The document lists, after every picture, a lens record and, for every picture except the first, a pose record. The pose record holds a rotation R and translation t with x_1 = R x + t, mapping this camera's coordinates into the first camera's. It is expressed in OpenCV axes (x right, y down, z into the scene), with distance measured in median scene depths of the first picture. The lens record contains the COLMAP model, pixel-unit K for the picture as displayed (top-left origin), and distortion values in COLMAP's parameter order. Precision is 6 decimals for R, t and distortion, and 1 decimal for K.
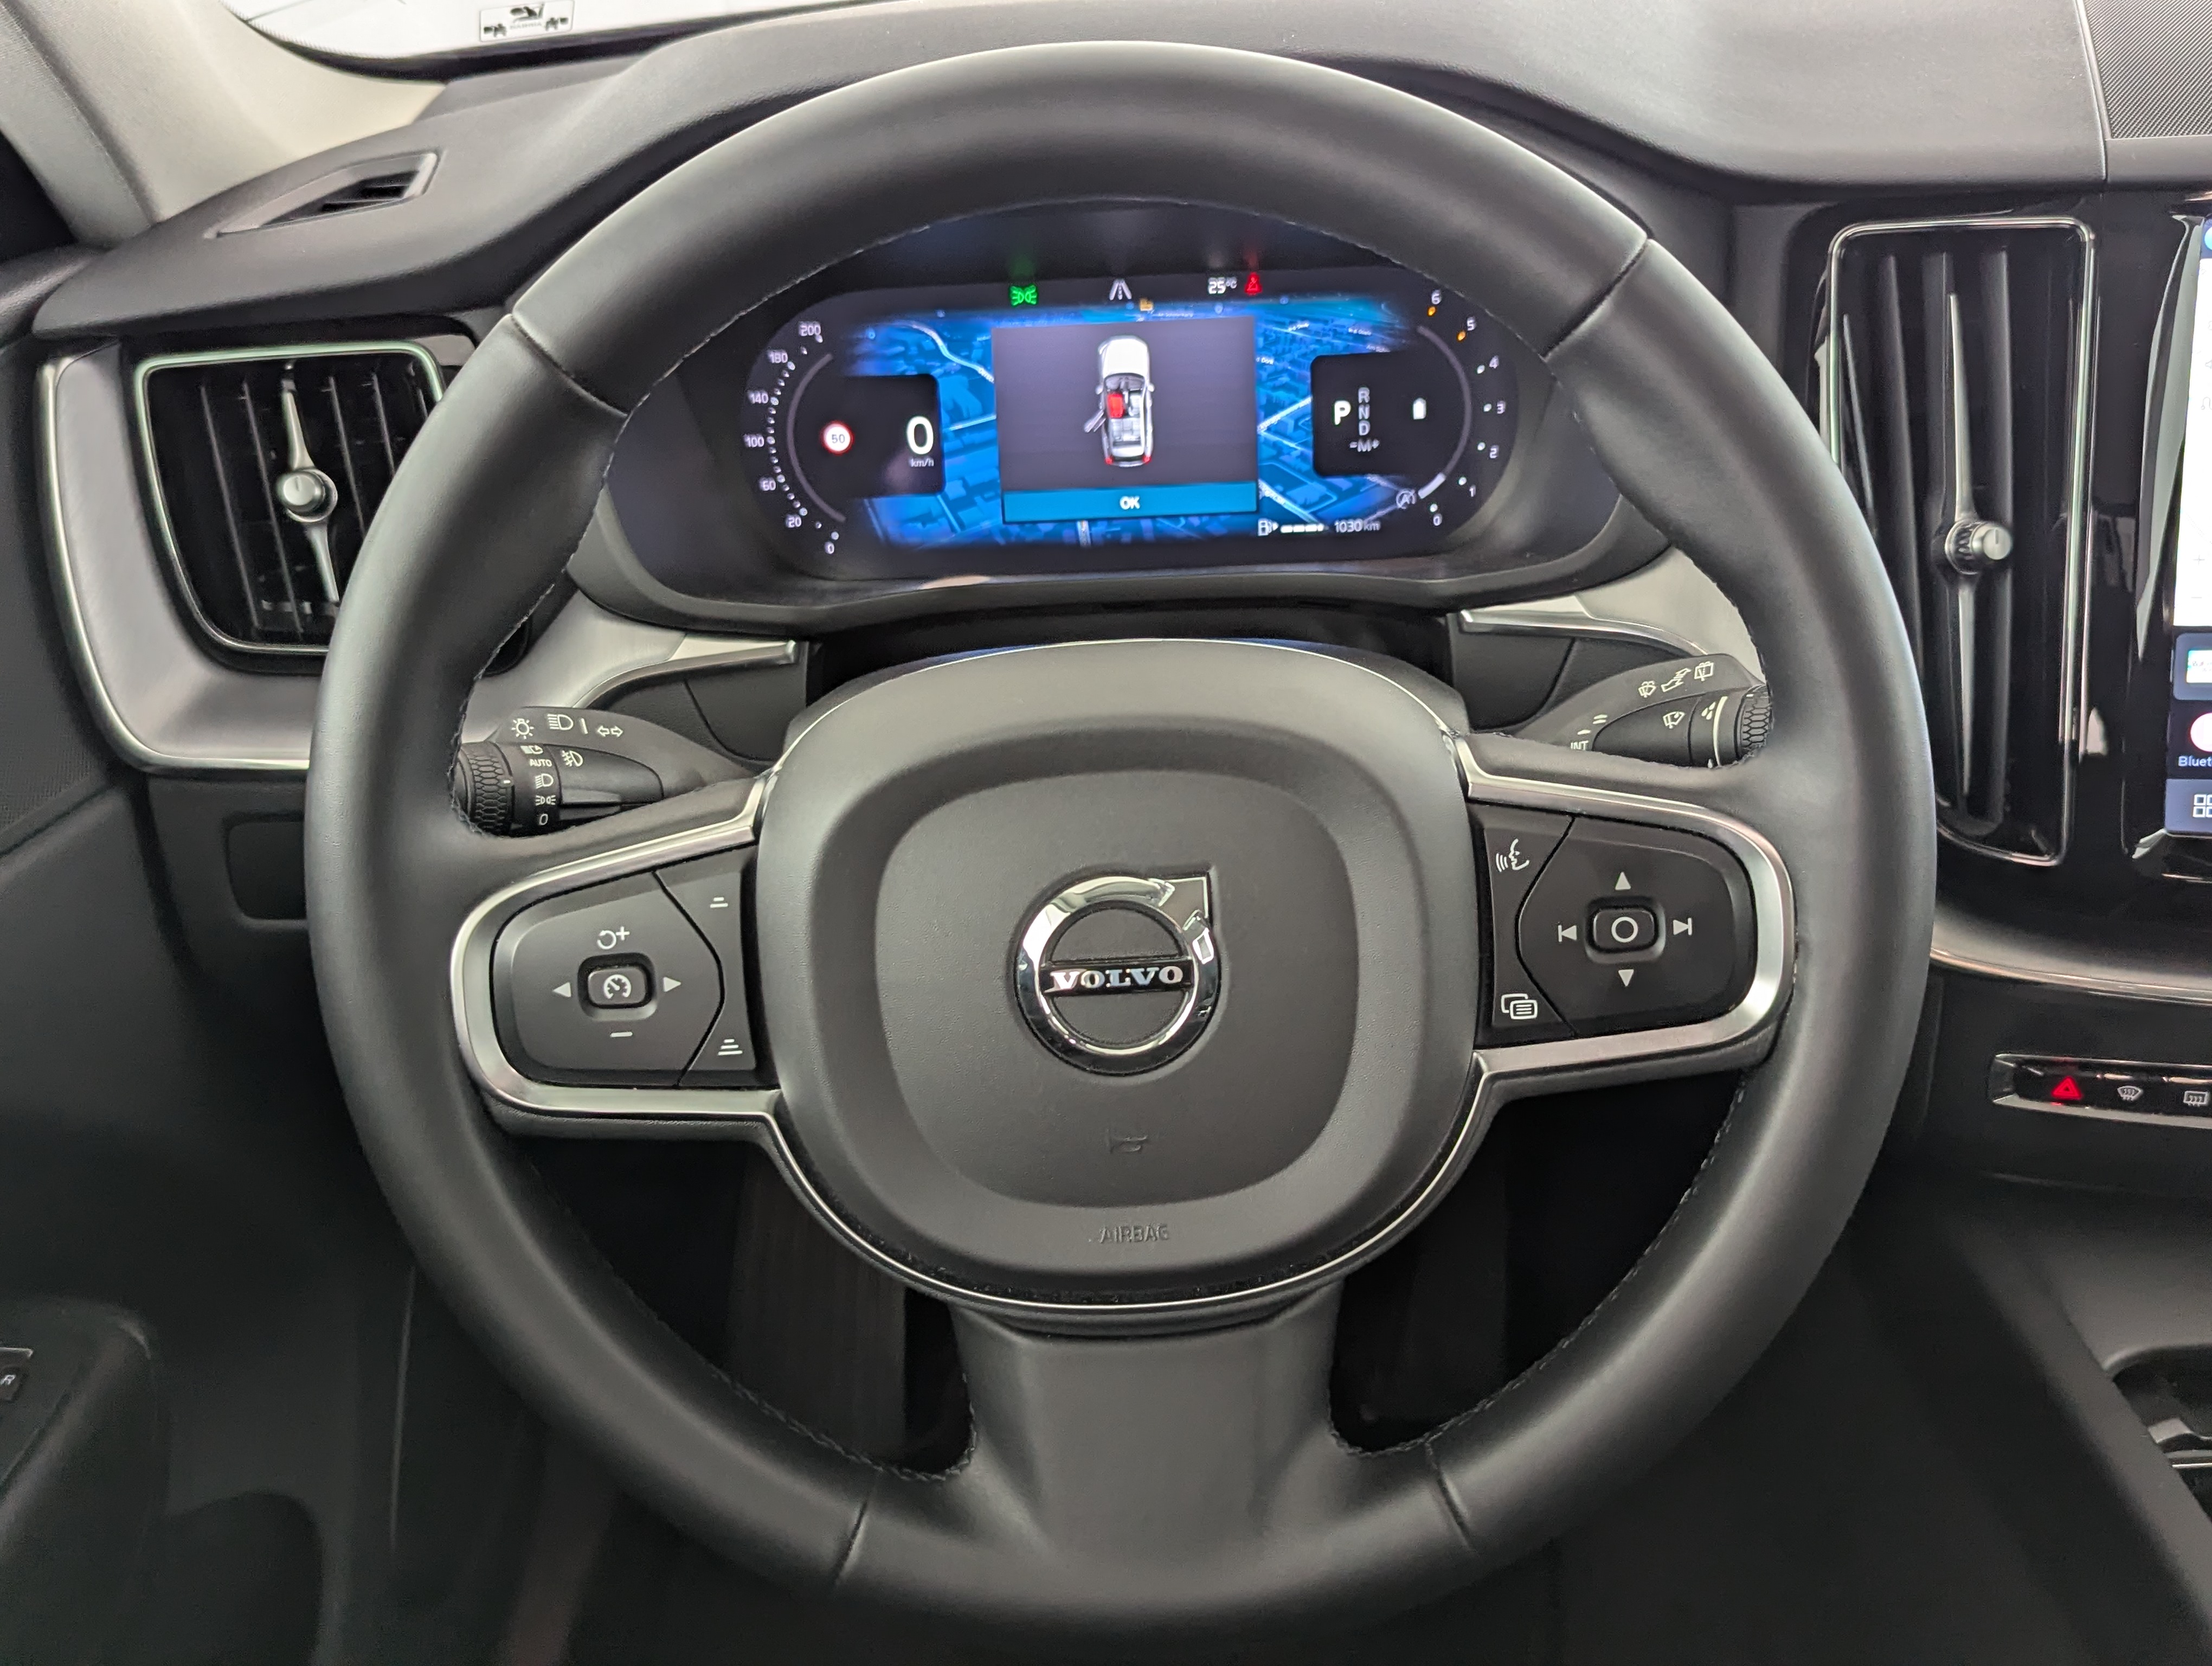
lens RADIAL K [[2071.2, 0, 1123.0], [0, 2071.2, 854.2], [0, 0, 1]] dist [0.039962, 0.000000]
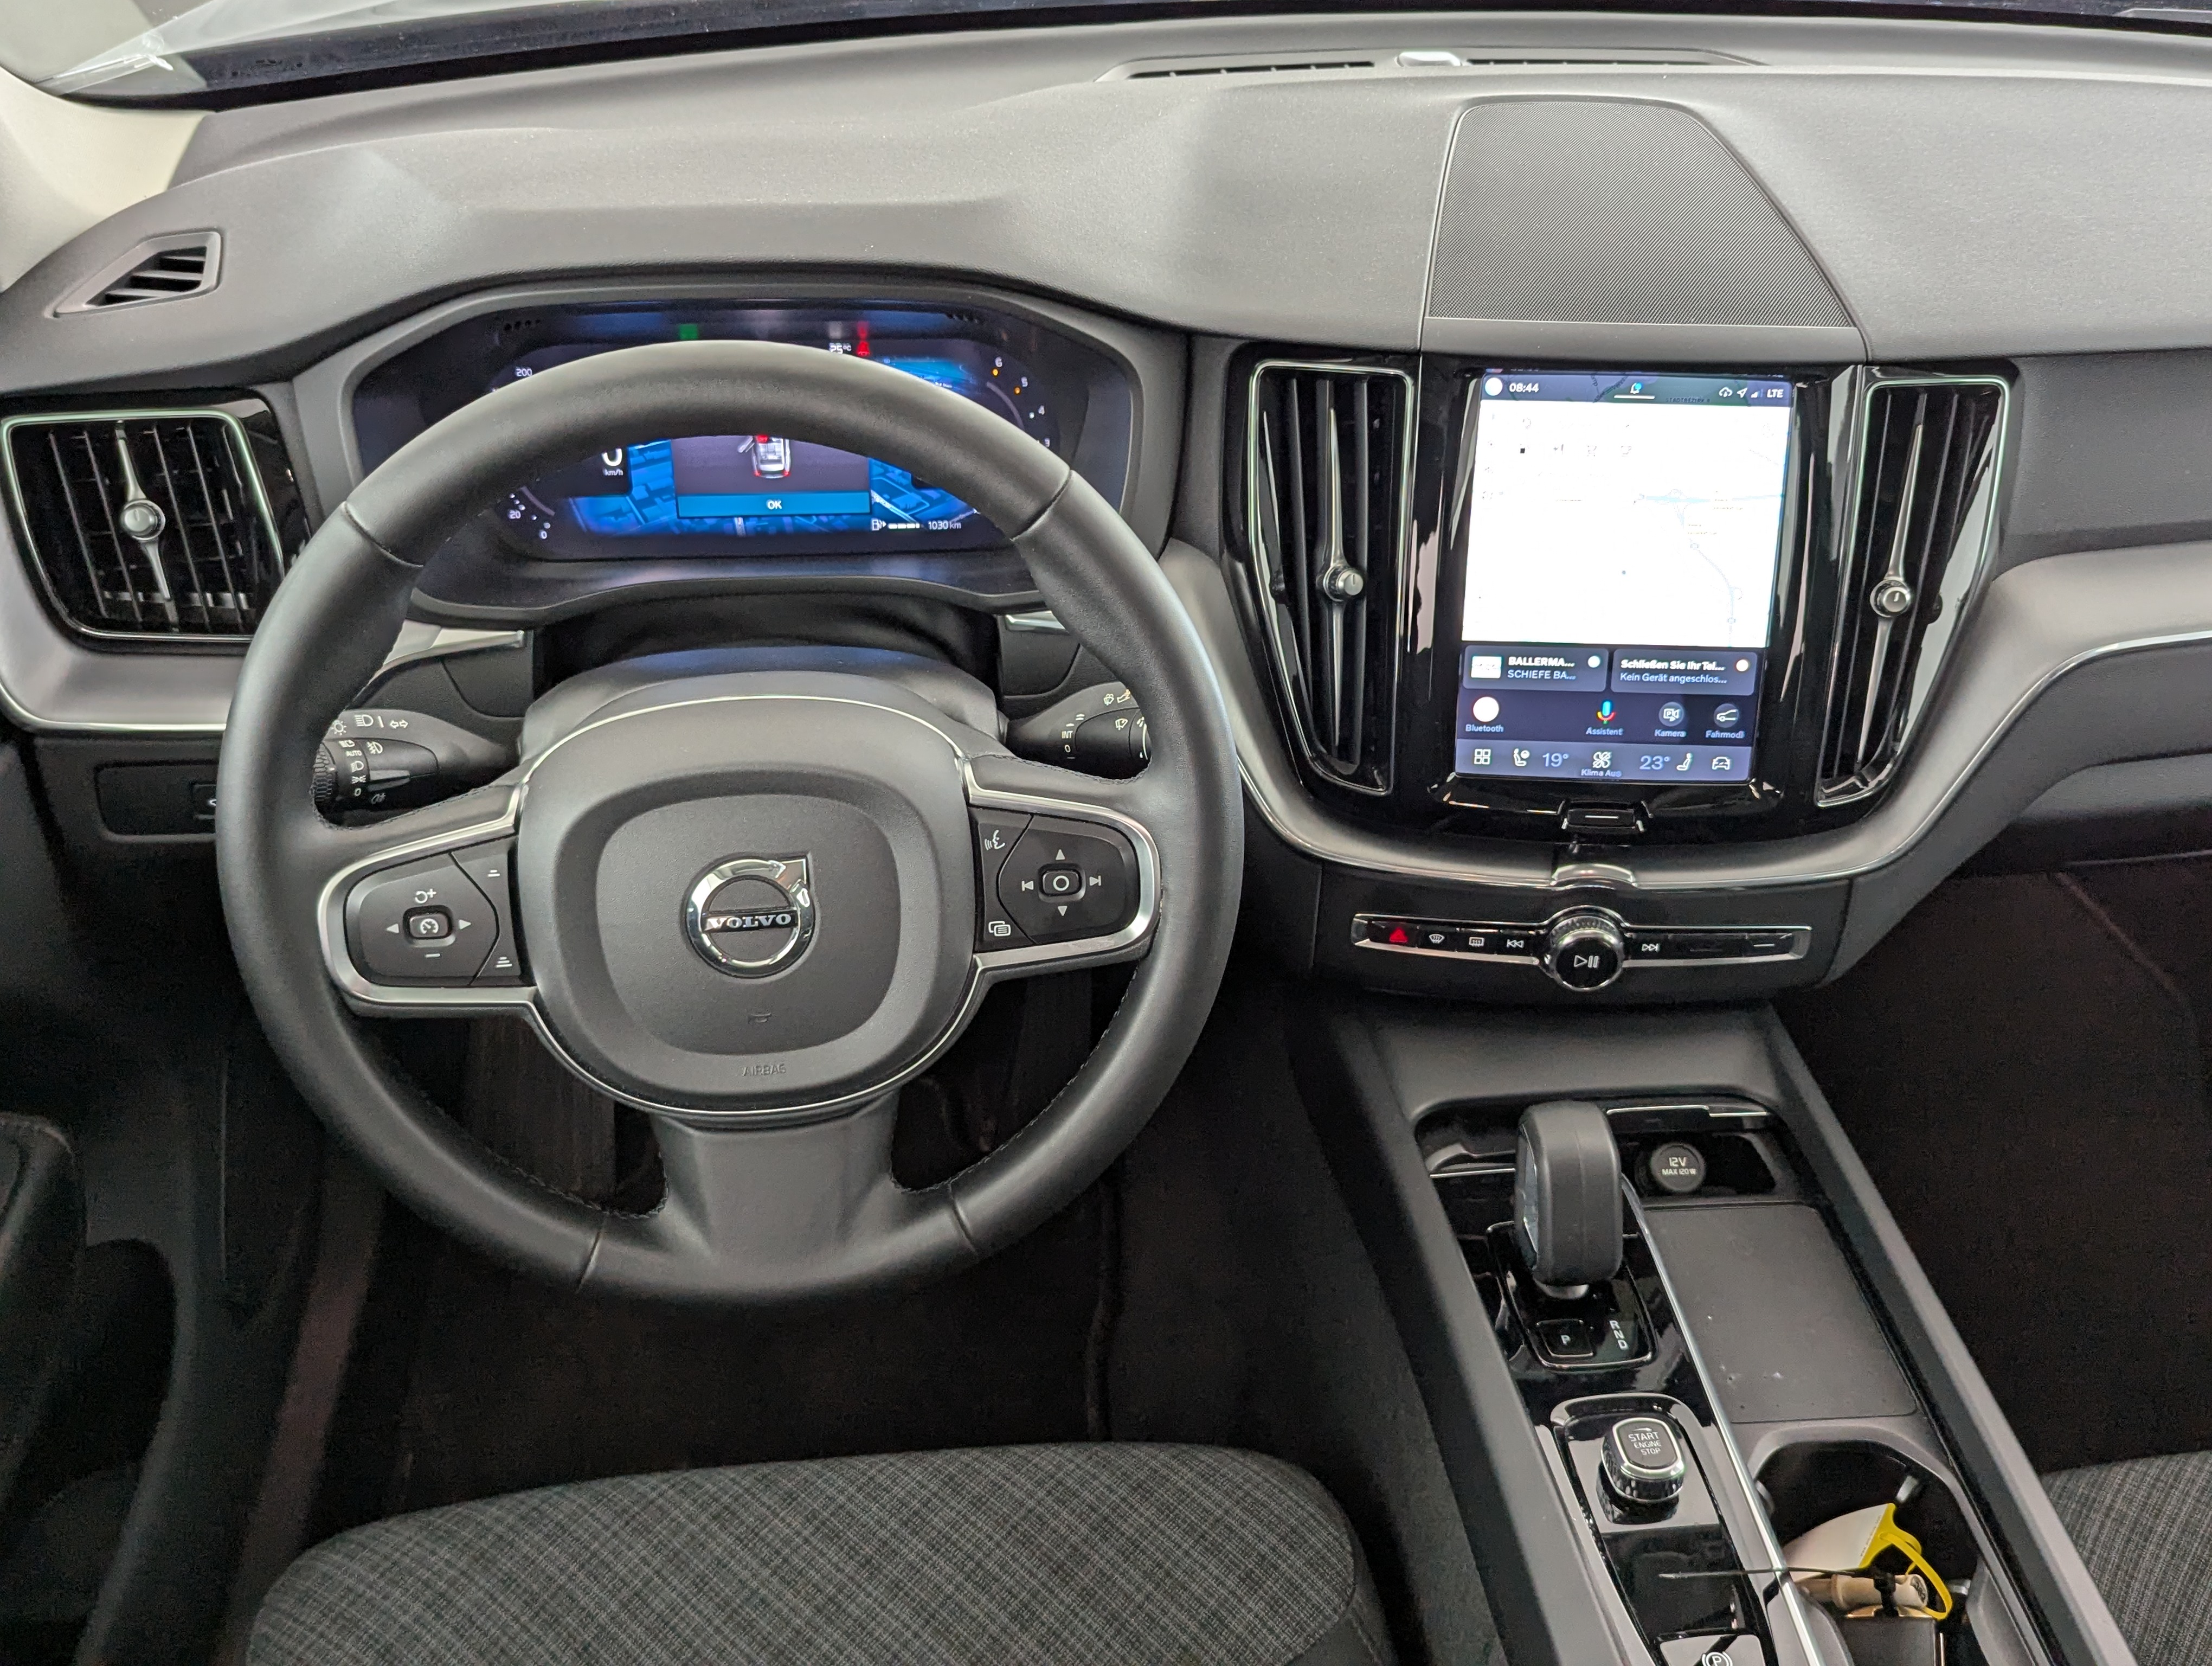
lens RADIAL K [[2071.2, 0, 1154.7], [0, 2071.2, 853.3], [0, 0, 1]] dist [0.039962, 0.000000]
pose [[0.987484, -0.008885, 0.157466, 0.052119], [-0.012411, 0.990938, 0.133744, -0.203435], [-0.157228, -0.134024, 0.978426, -0.612889]]
